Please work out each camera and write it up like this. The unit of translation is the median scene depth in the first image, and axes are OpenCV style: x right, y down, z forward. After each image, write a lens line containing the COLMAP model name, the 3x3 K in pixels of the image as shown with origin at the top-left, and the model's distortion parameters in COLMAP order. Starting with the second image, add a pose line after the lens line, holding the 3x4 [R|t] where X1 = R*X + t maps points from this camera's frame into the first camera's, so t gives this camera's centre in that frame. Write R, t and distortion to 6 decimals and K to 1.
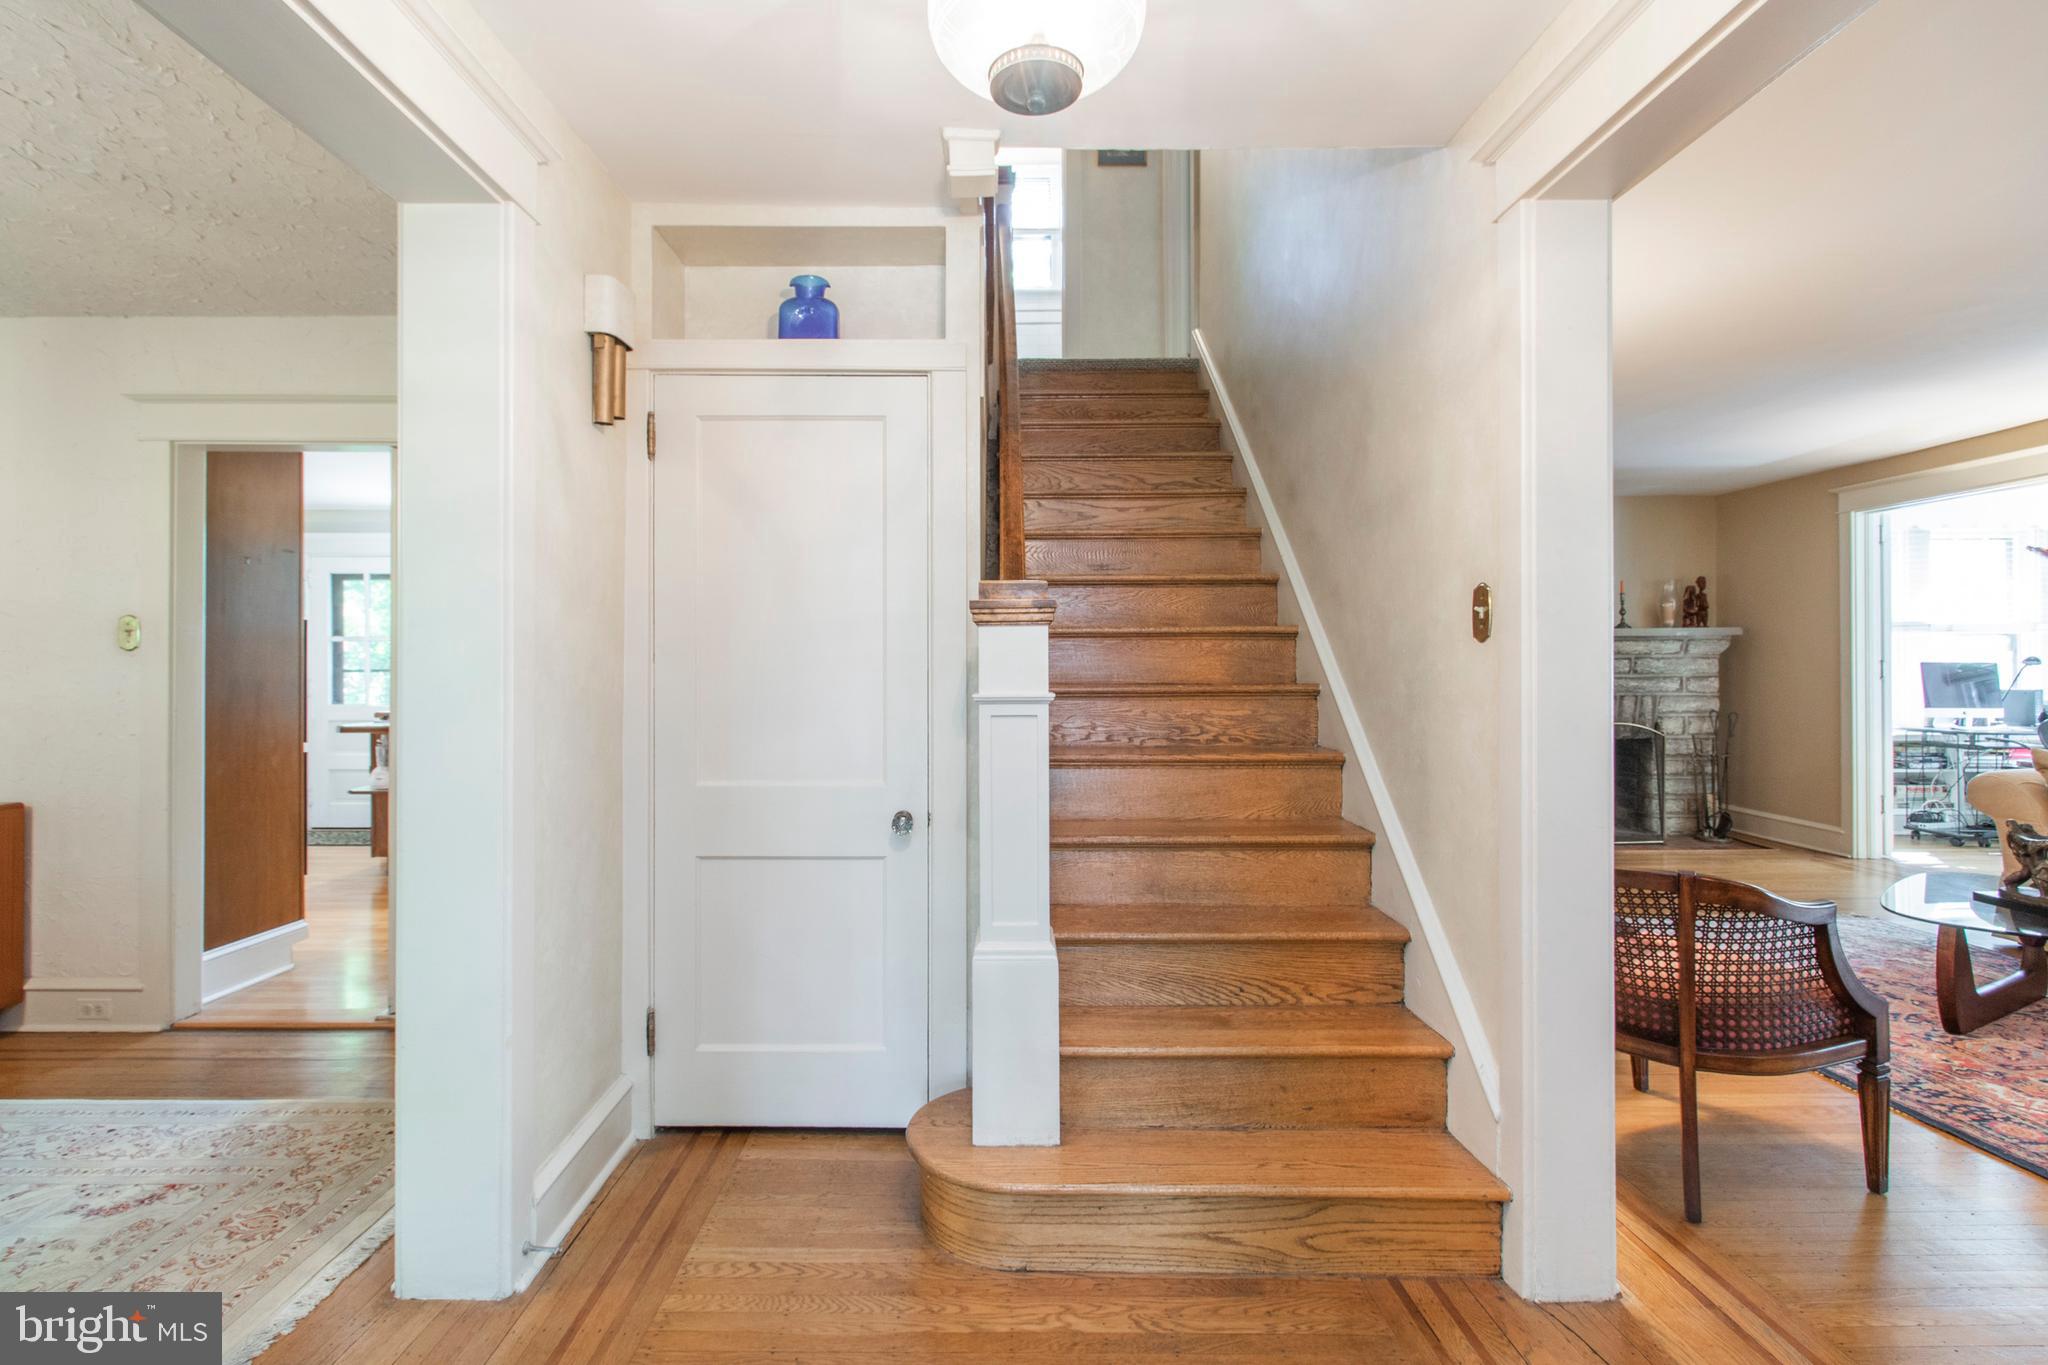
lens RADIAL K [[952.5, 0, 1021.0], [0, 952.5, 657.2], [0, 0, 1]] dist [0.001590, 0.001120]
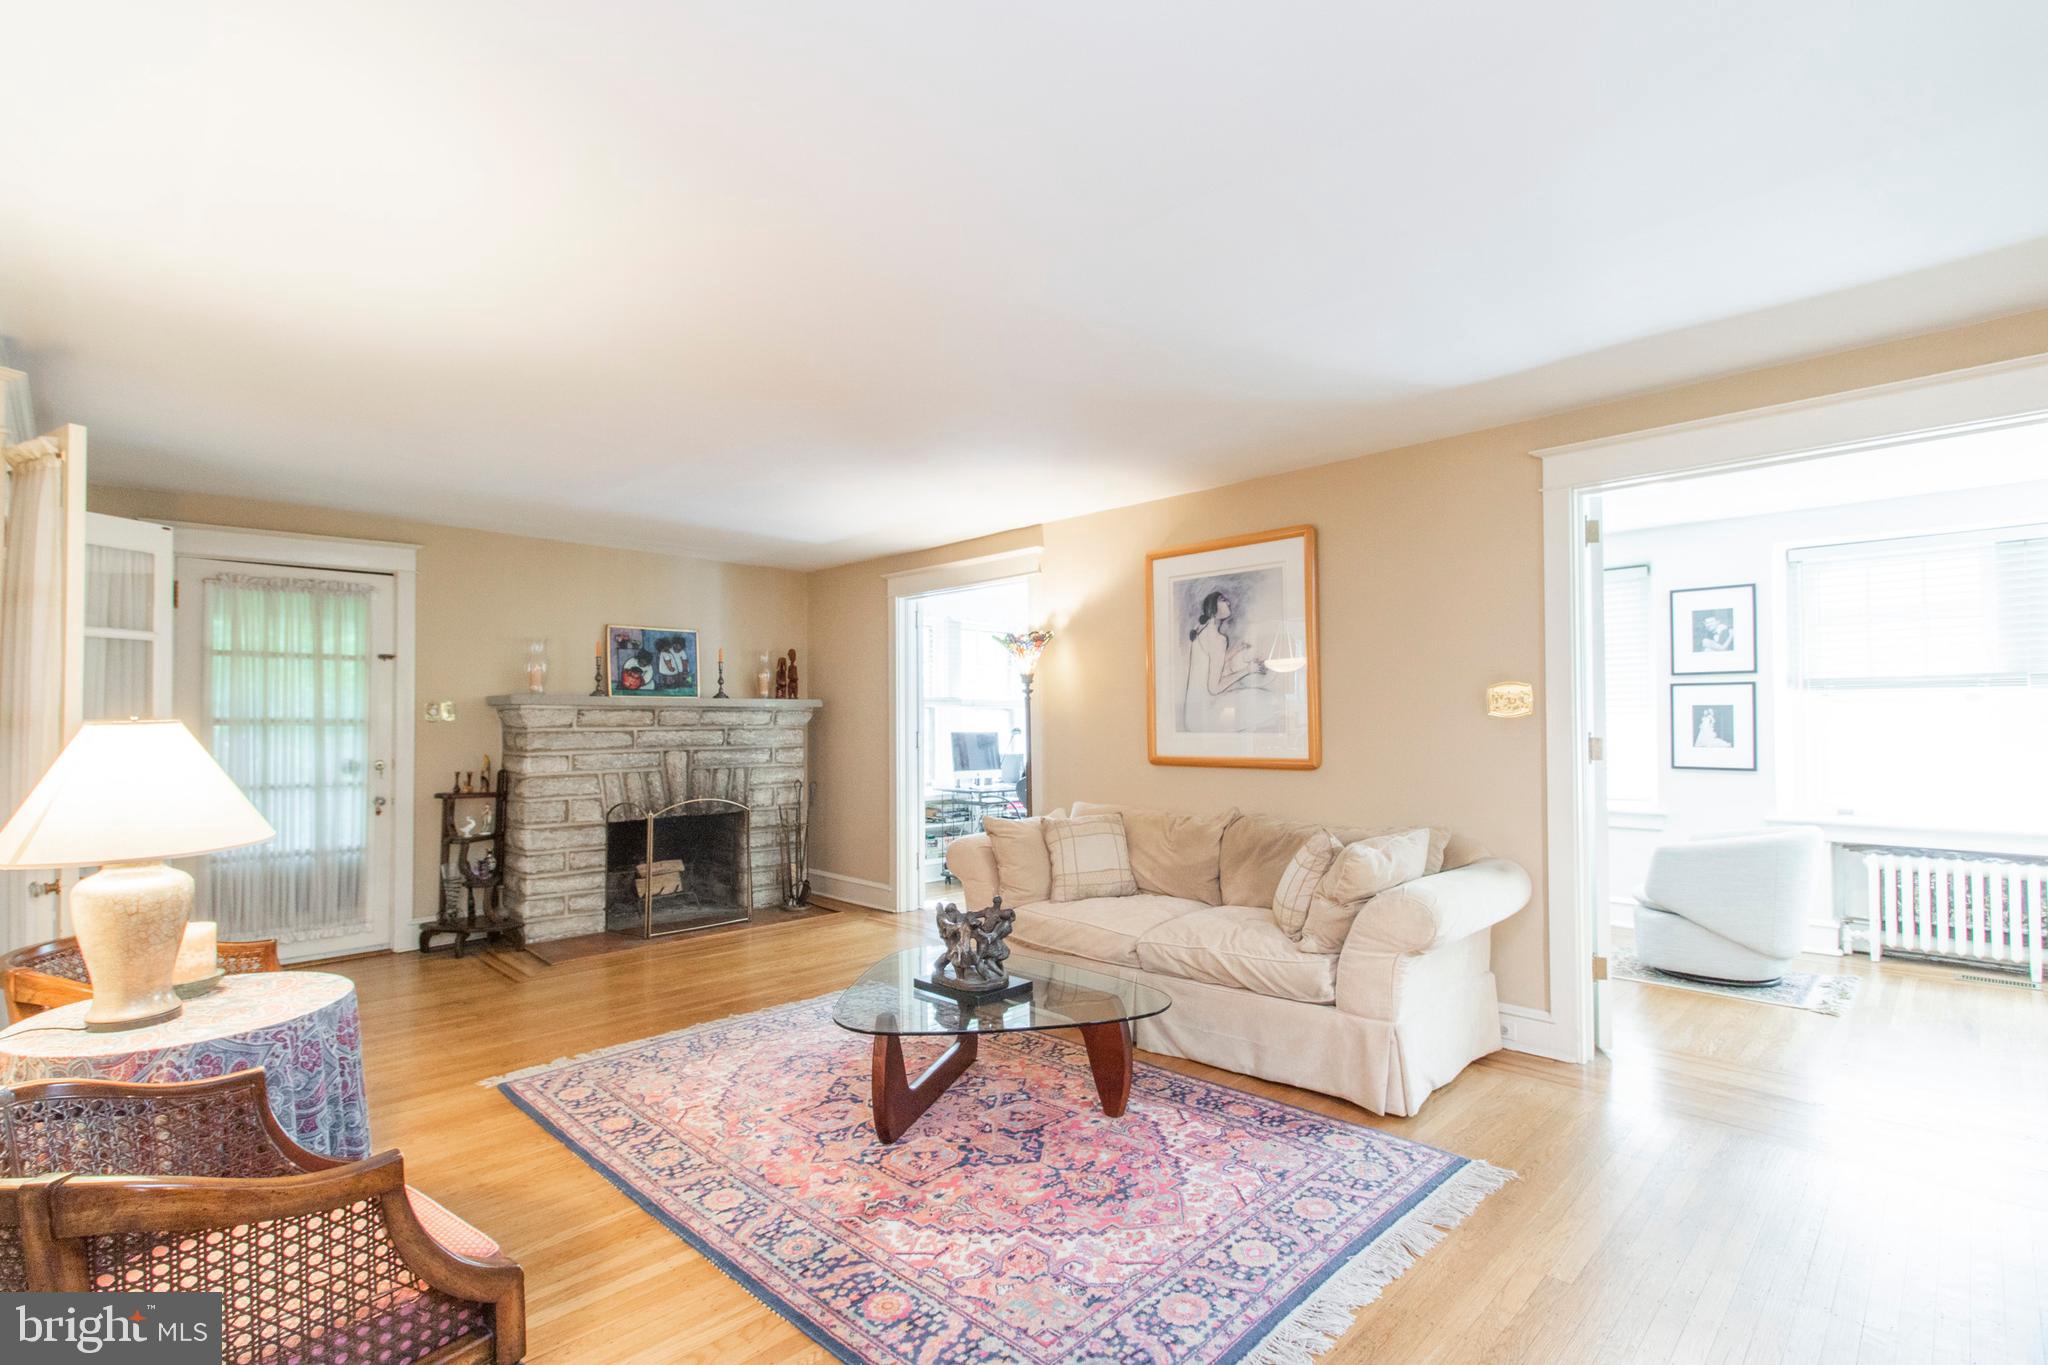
lens RADIAL K [[947.7, 0, 1032.3], [0, 947.7, 711.7], [0, 0, 1]] dist [0.002372, 0.000598]
pose [[0.703178, 0.011360, 0.710924, 0.182214], [-0.003947, 0.999919, -0.012073, -0.006744], [-0.711003, 0.005684, 0.703166, 0.108993]]
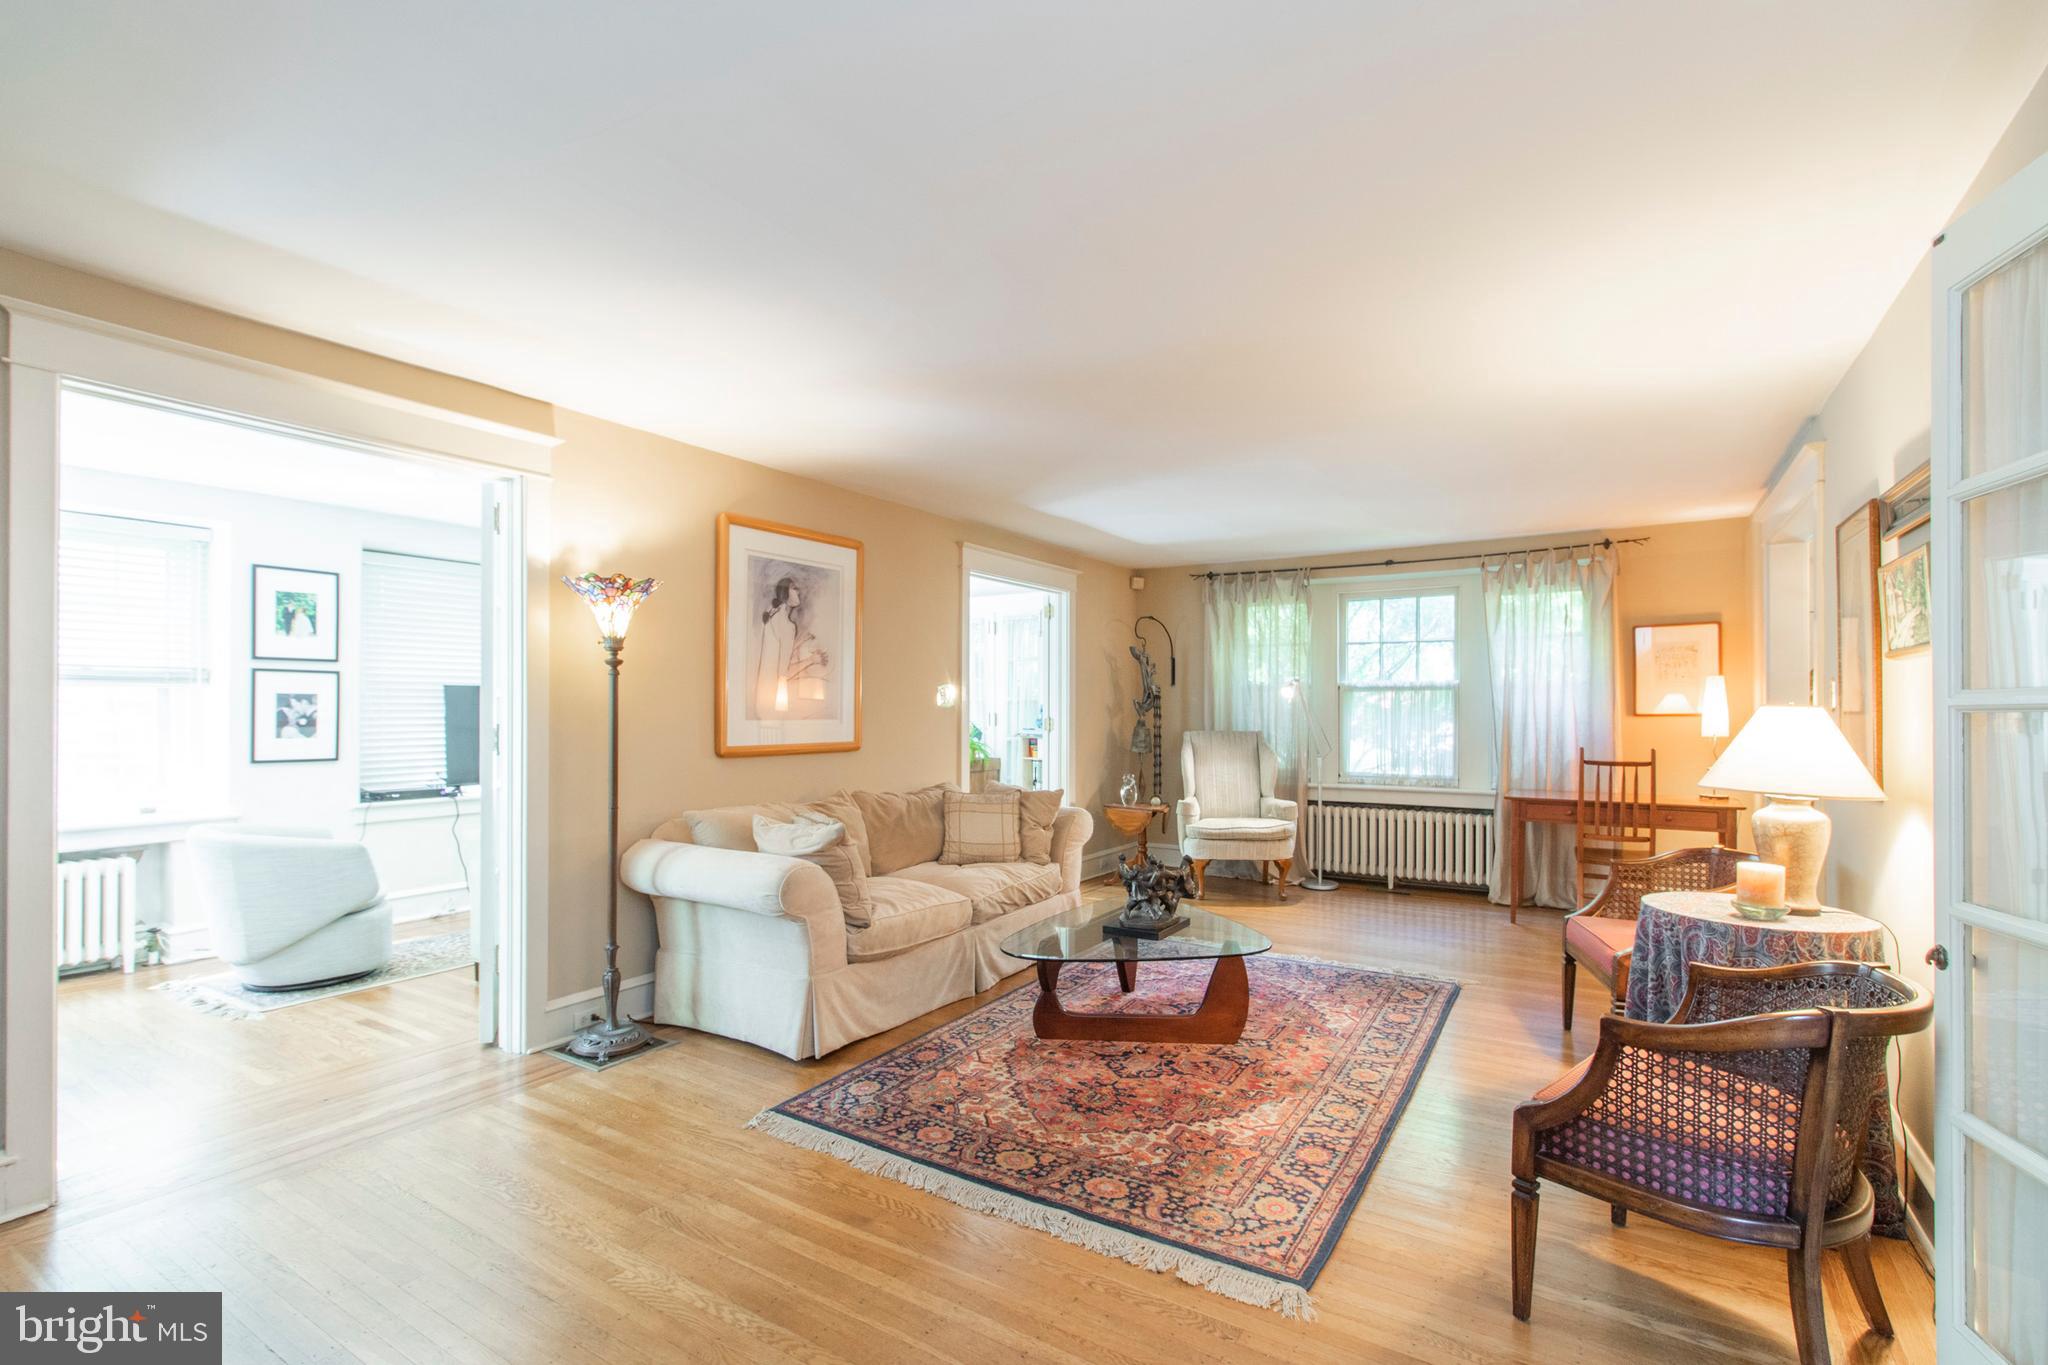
lens RADIAL K [[947.7, 0, 1032.3], [0, 947.7, 711.7], [0, 0, 1]] dist [0.002372, 0.000598]
pose [[-0.849636, 0.002871, 0.527362, 0.249577], [0.000145, 0.999986, -0.005210, -0.002972], [-0.527370, -0.004350, -0.849624, 0.924134]]
